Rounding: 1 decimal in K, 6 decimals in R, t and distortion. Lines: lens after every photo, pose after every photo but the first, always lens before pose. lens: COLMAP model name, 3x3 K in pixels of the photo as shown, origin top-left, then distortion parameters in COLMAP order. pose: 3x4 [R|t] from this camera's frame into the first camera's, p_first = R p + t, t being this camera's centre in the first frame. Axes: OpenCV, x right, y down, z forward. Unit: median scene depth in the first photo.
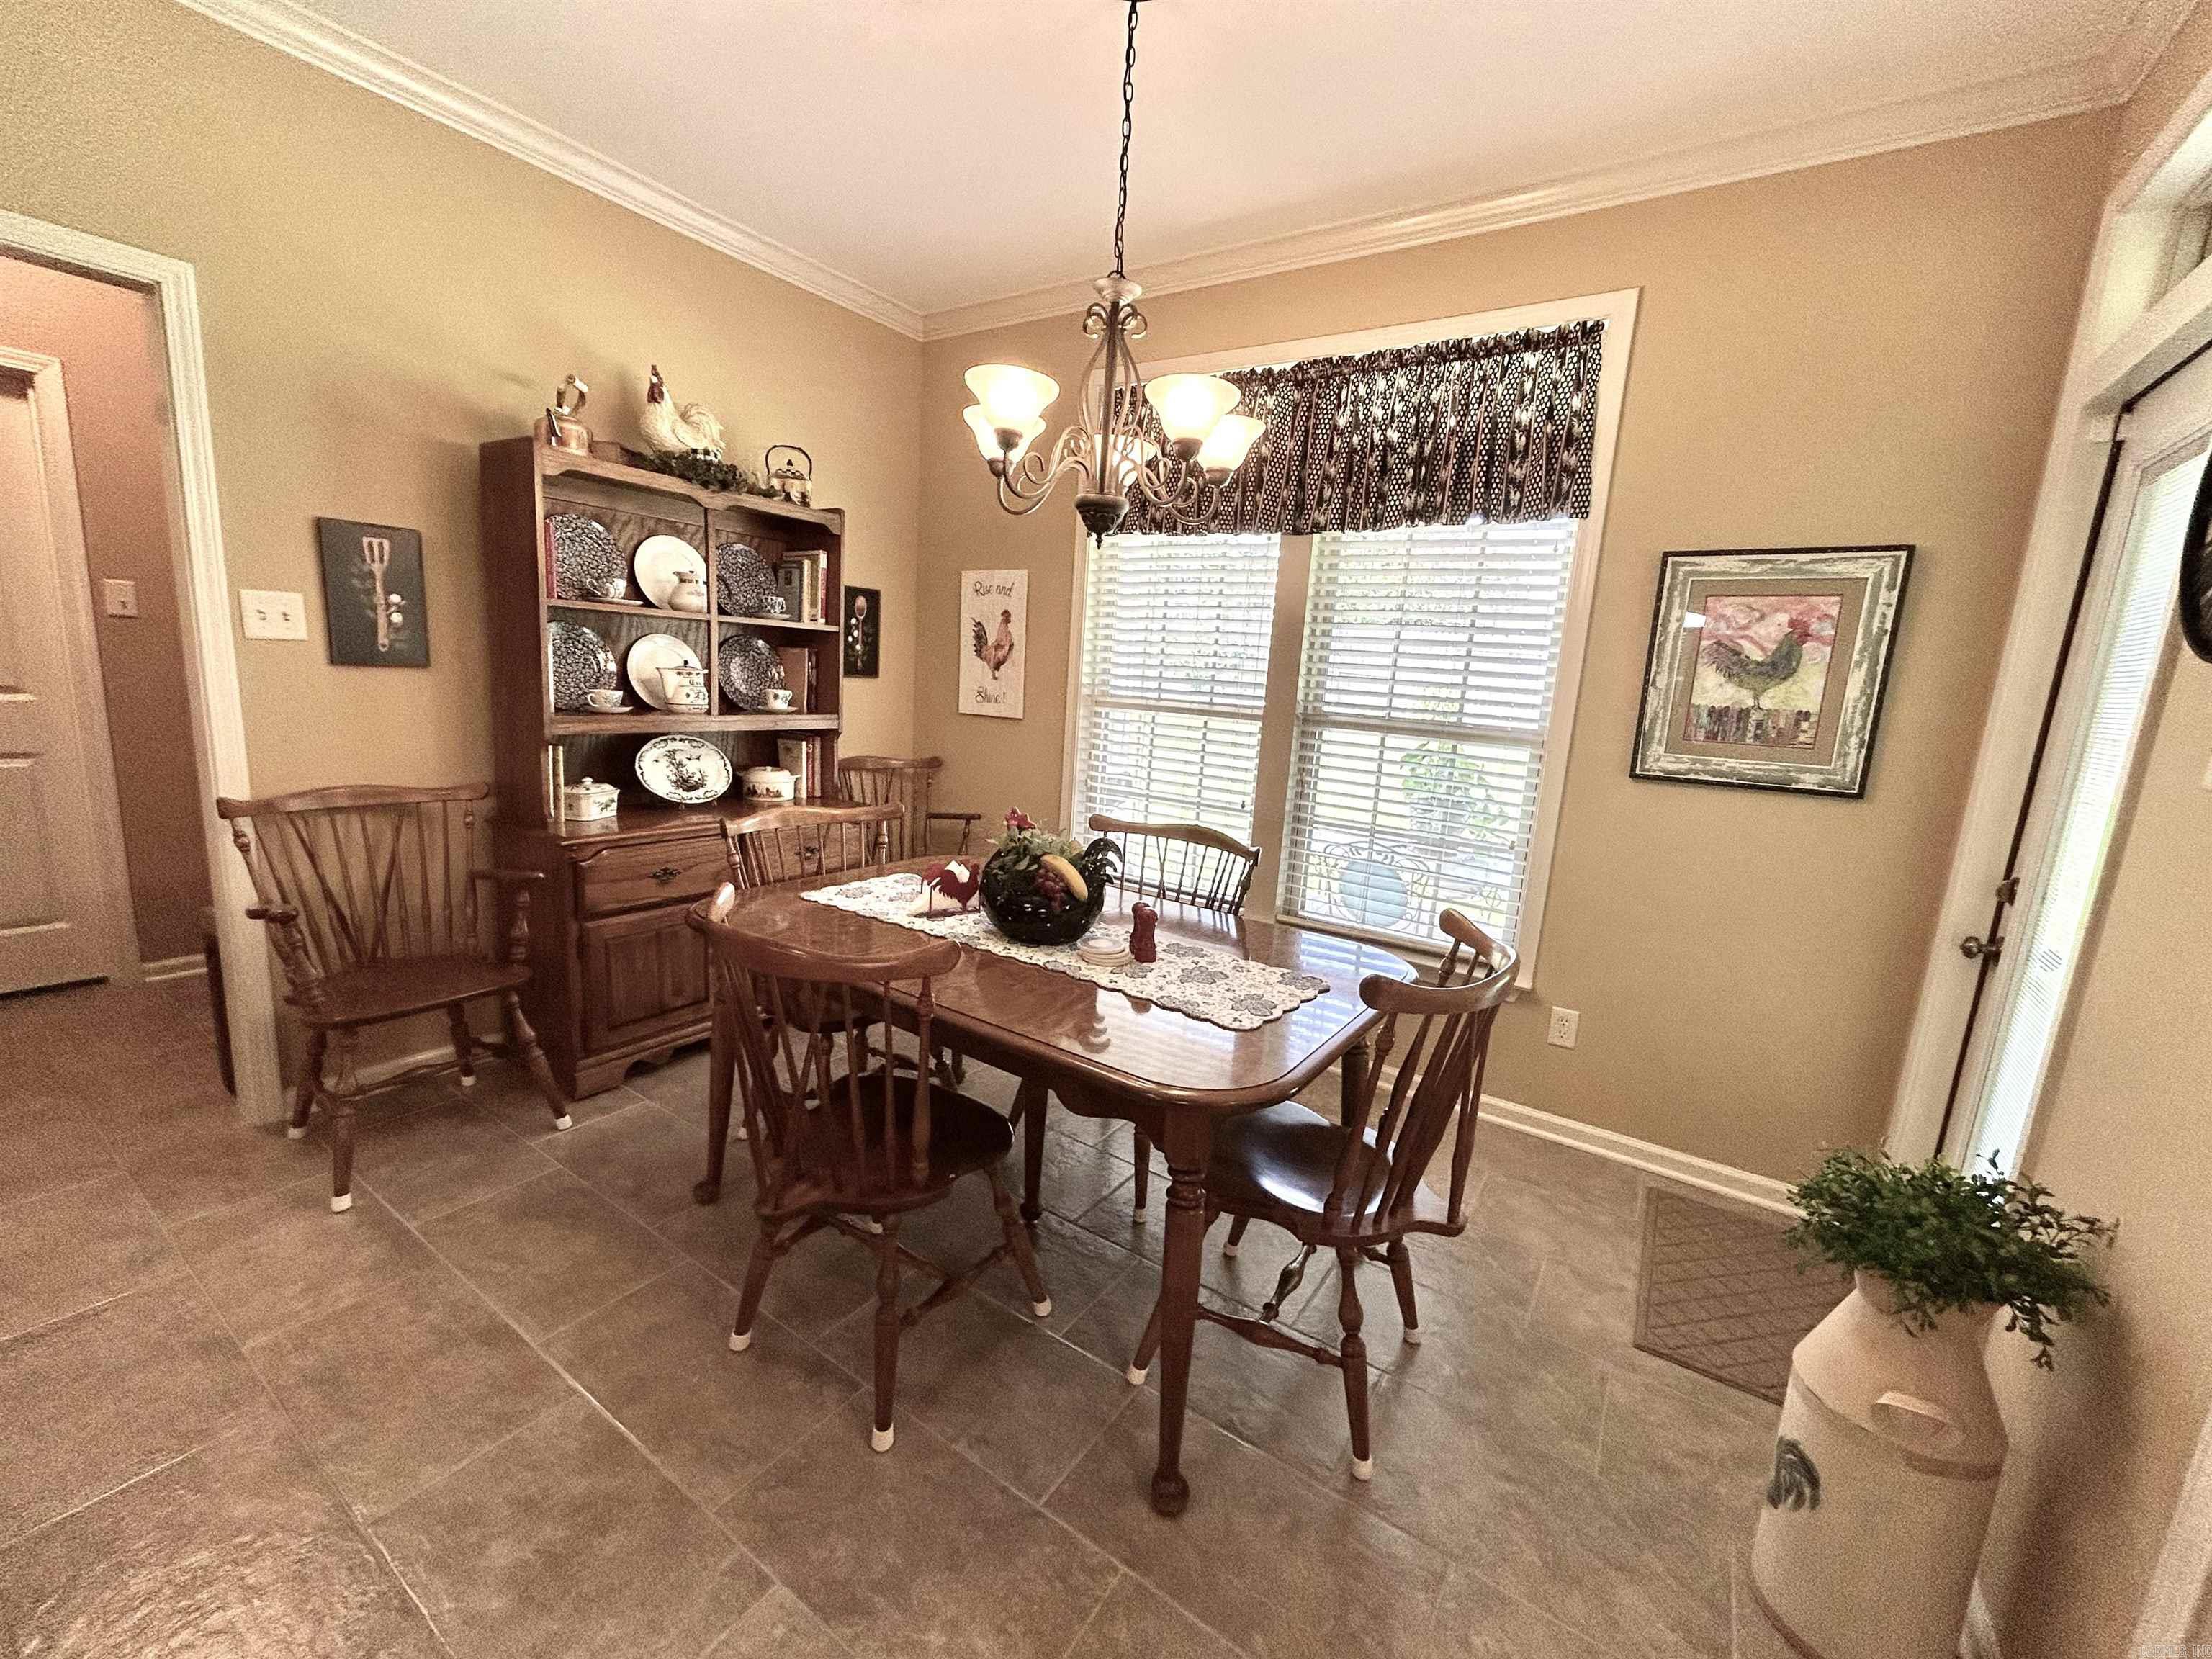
lens RADIAL K [[892.9, 0, 1098.6], [0, 892.9, 824.0], [0, 0, 1]] dist [0.001806, 0.000080]
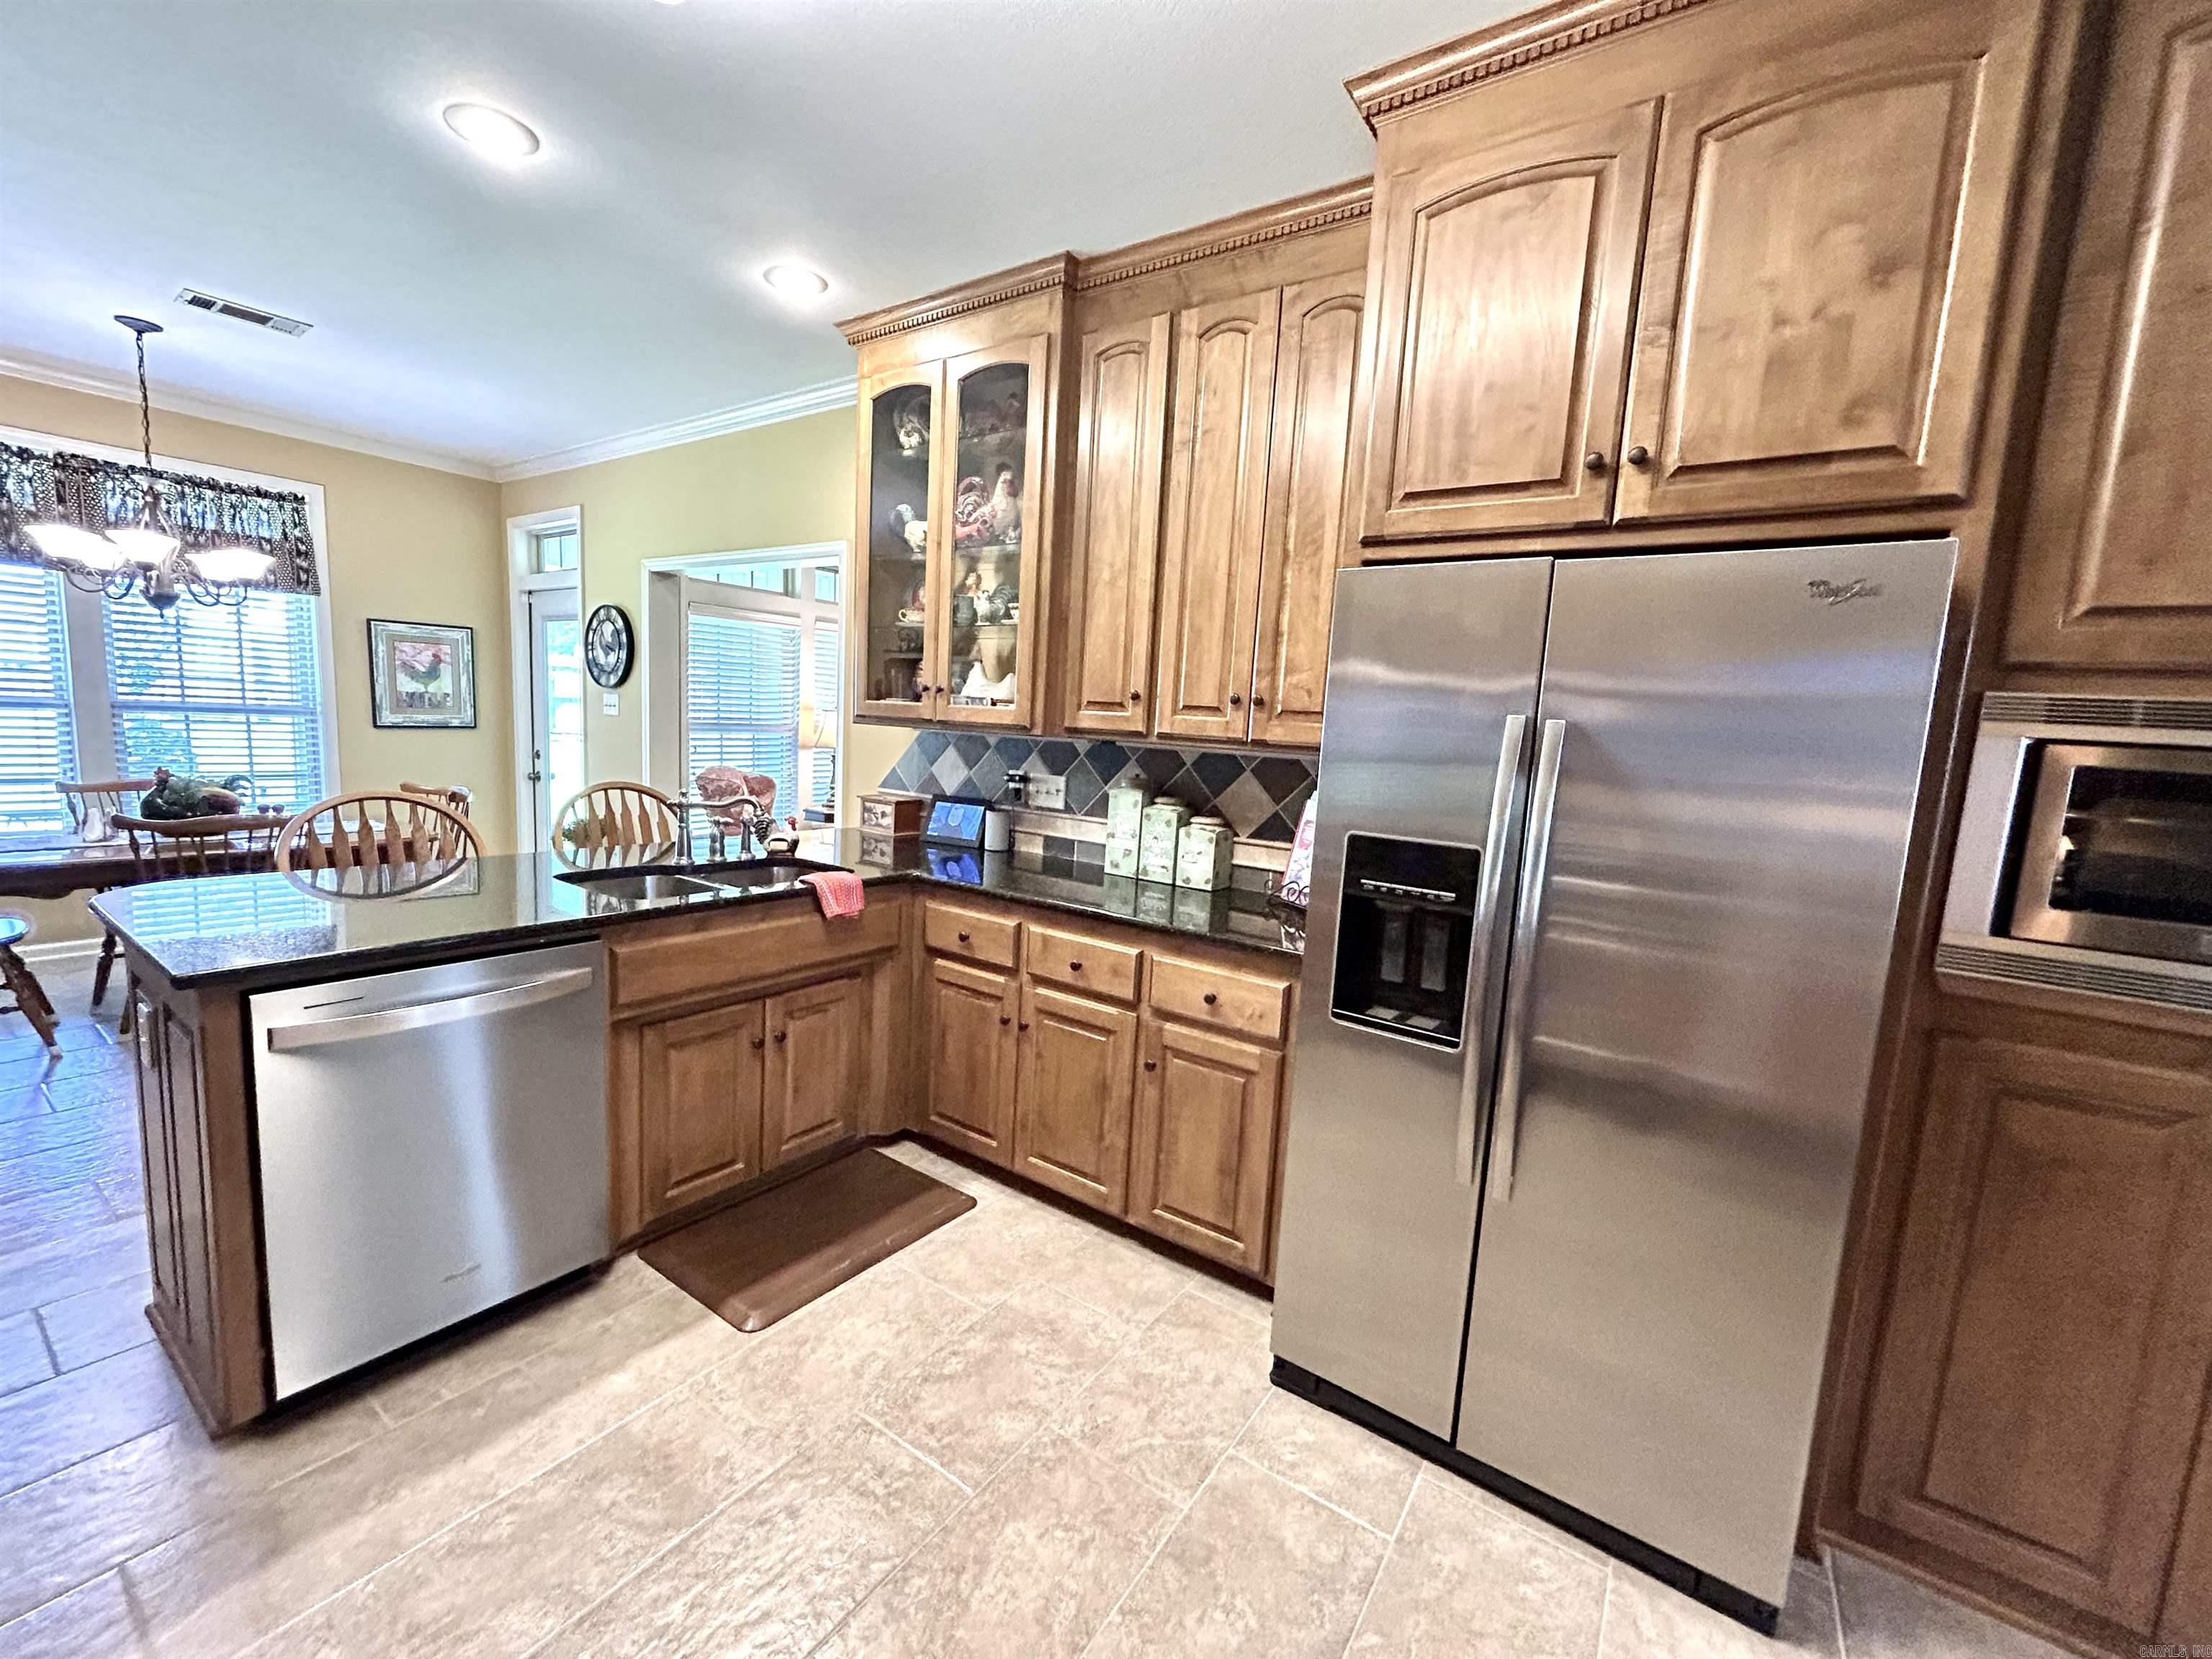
lens RADIAL K [[892.9, 0, 1105.3], [0, 892.9, 833.6], [0, 0, 1]] dist [0.001806, 0.000080]
pose [[0.029423, -0.188599, 0.981613, -1.405642], [0.123723, 0.975174, 0.183654, 0.016101], [-0.991881, 0.116045, 0.052026, -0.733701]]
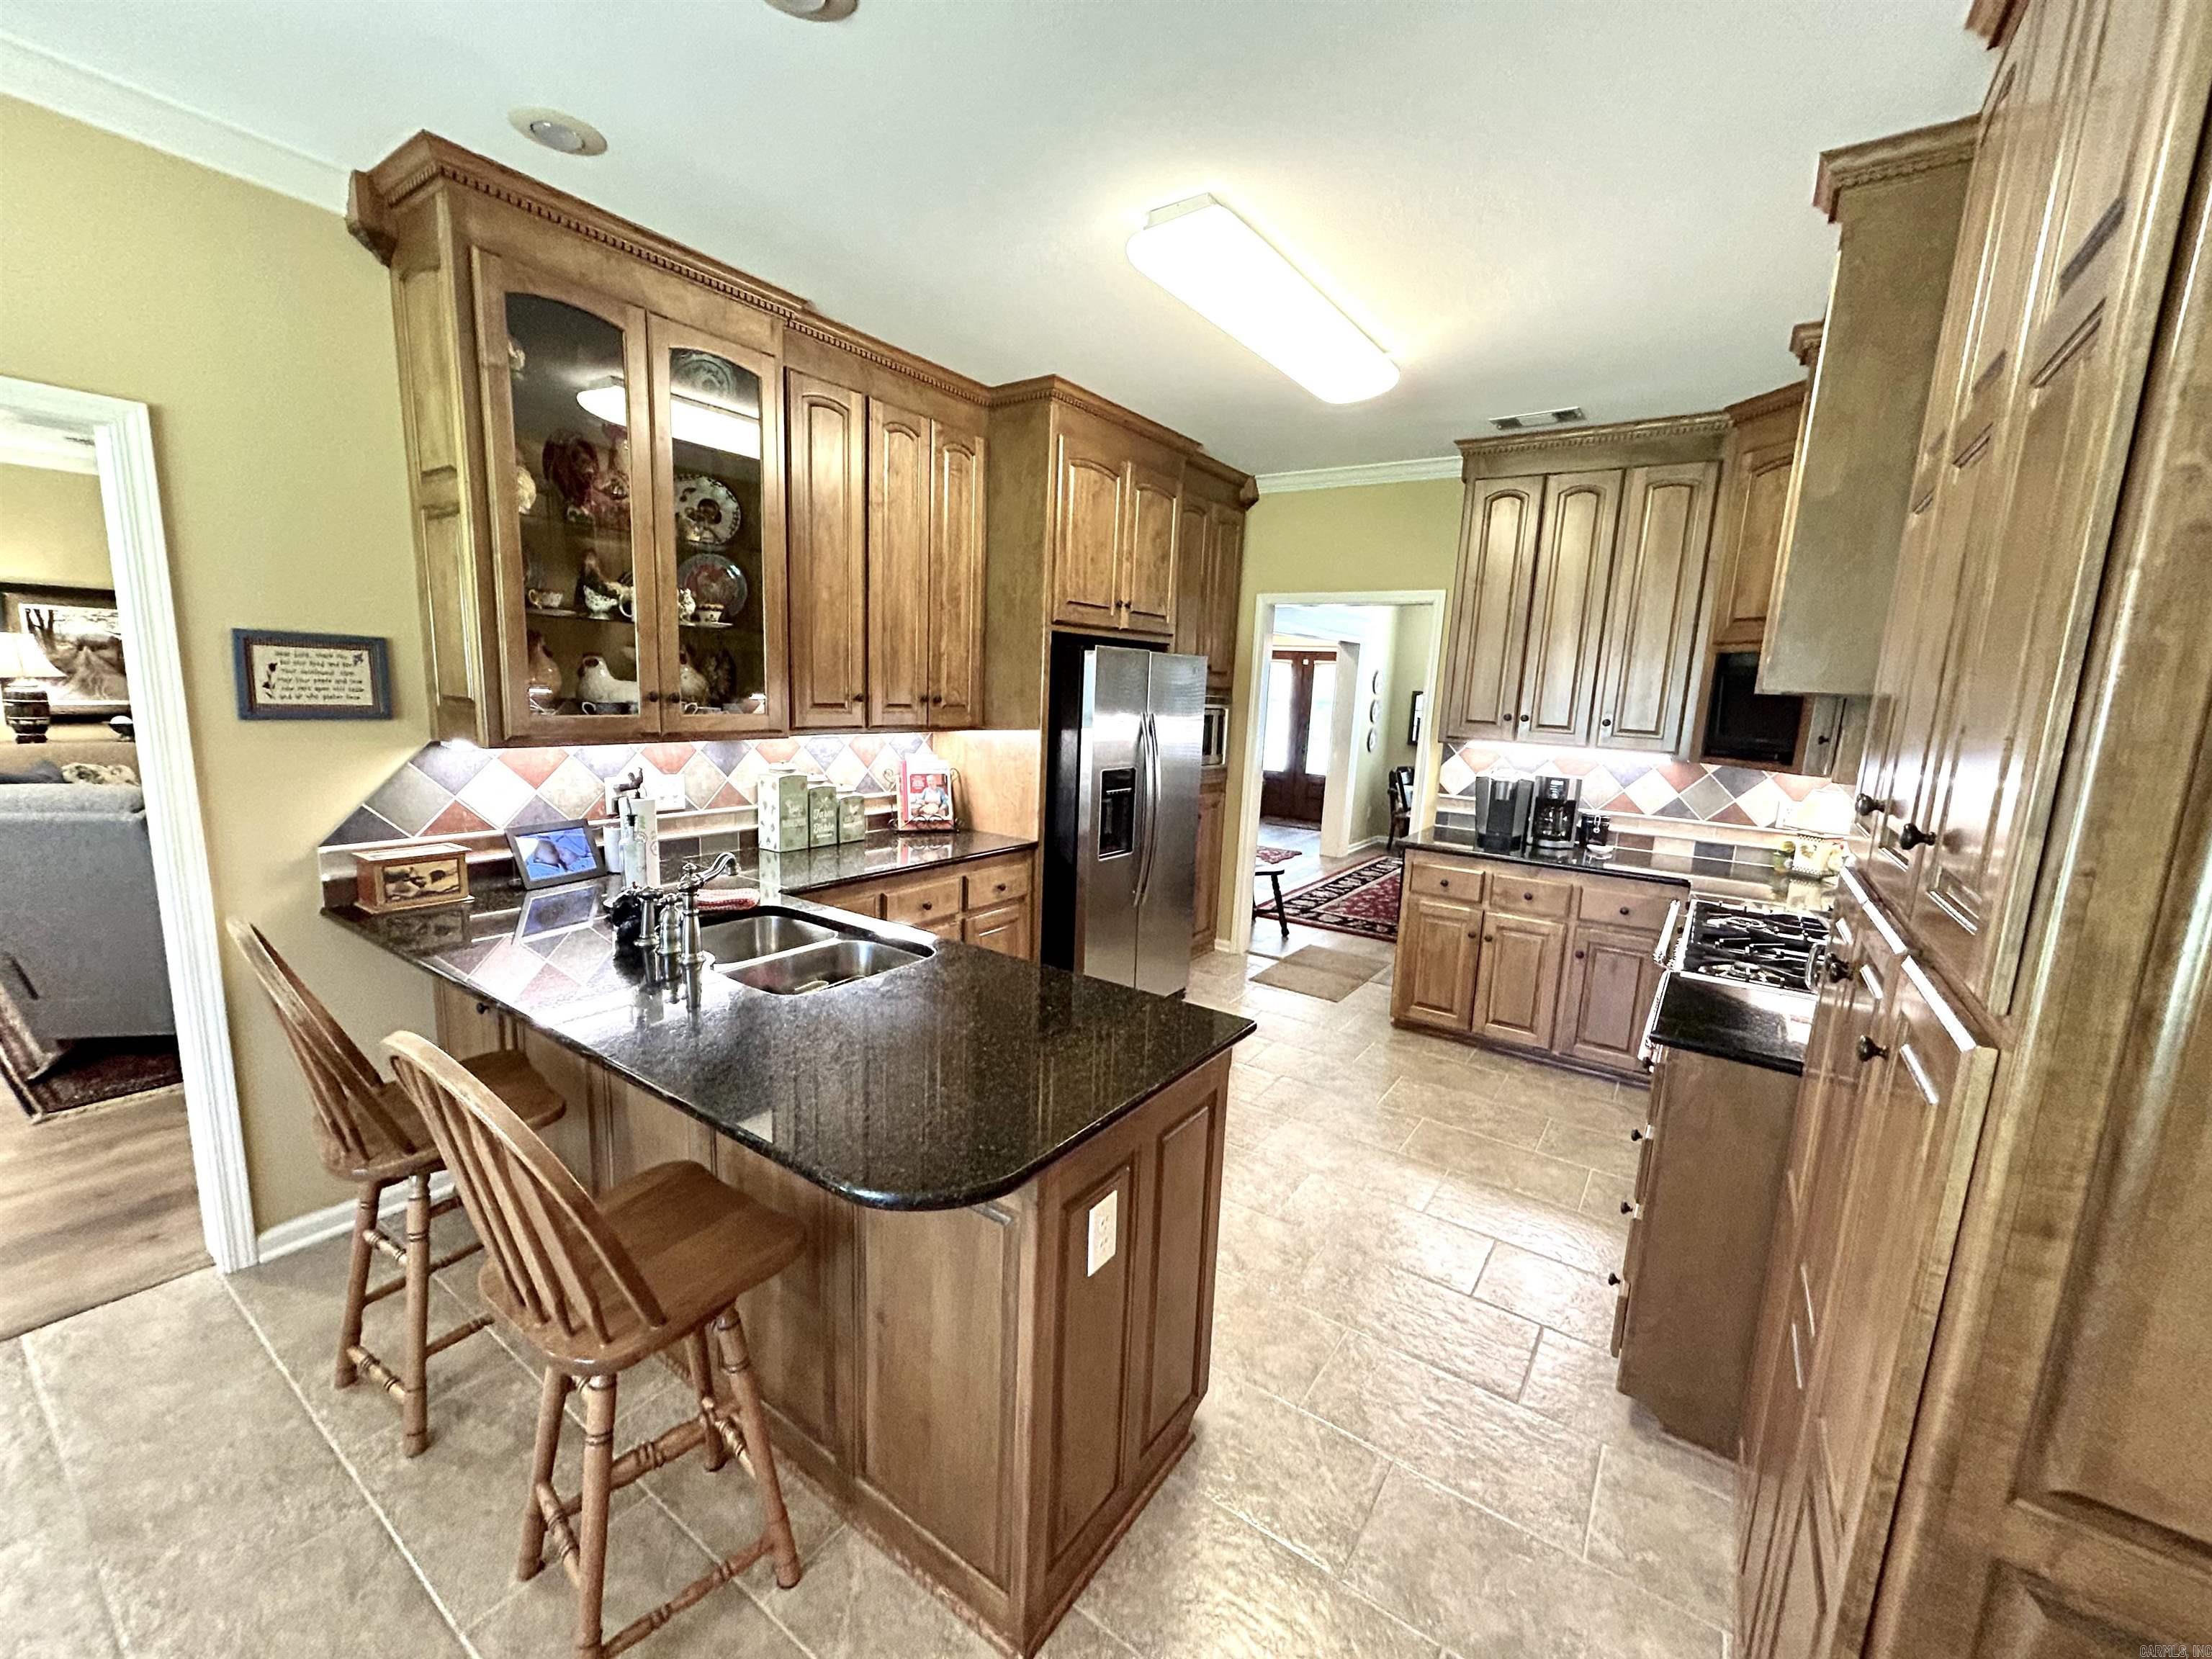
lens RADIAL K [[892.9, 0, 1113.1], [0, 892.9, 838.2], [0, 0, 1]] dist [0.001806, 0.000080]
pose [[-0.994392, -0.105761, 0.000282, -0.743925], [-0.099362, 0.935134, 0.340075, -0.233142], [-0.036230, 0.338140, -0.940398, 0.544157]]
